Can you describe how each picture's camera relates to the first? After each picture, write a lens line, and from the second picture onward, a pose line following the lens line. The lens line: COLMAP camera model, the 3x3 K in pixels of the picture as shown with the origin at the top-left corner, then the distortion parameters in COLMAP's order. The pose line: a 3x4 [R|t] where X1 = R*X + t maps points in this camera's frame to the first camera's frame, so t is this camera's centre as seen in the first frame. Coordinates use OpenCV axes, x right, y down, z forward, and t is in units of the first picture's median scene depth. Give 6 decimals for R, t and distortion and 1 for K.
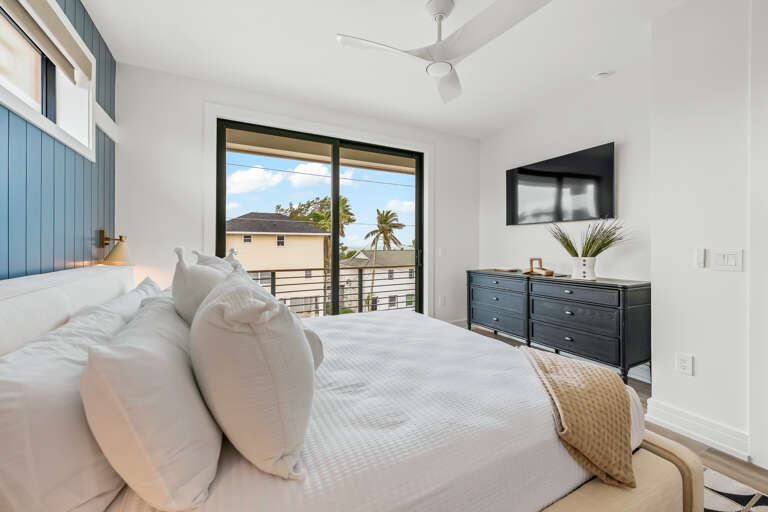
lens RADIAL K [[316.0, 0, 383.0], [0, 316.0, 246.3], [0, 0, 1]] dist [-0.000081, -0.000252]
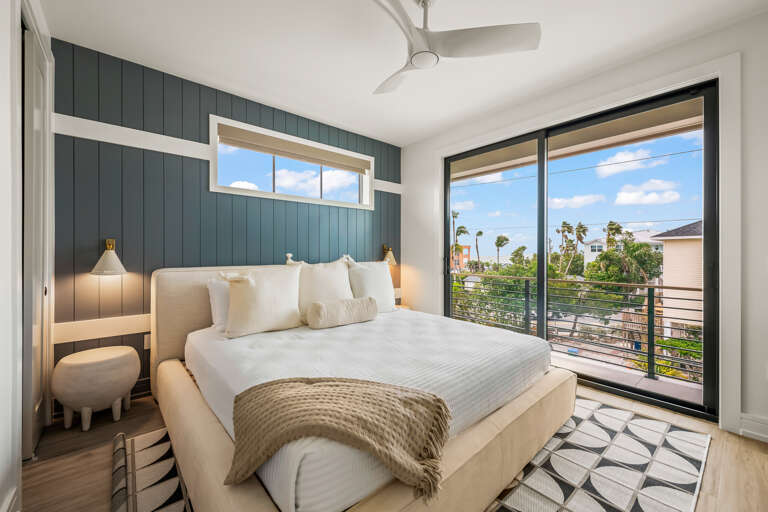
lens RADIAL K [[306.4, 0, 384.0], [0, 306.4, 256.0], [0, 0, 1]] dist [0.001168, 0.000080]
pose [[0.242759, 0.007809, -0.970055, 0.763076], [-0.005322, 0.999963, 0.006718, -0.000034], [0.970072, 0.003531, 0.242792, 0.505767]]
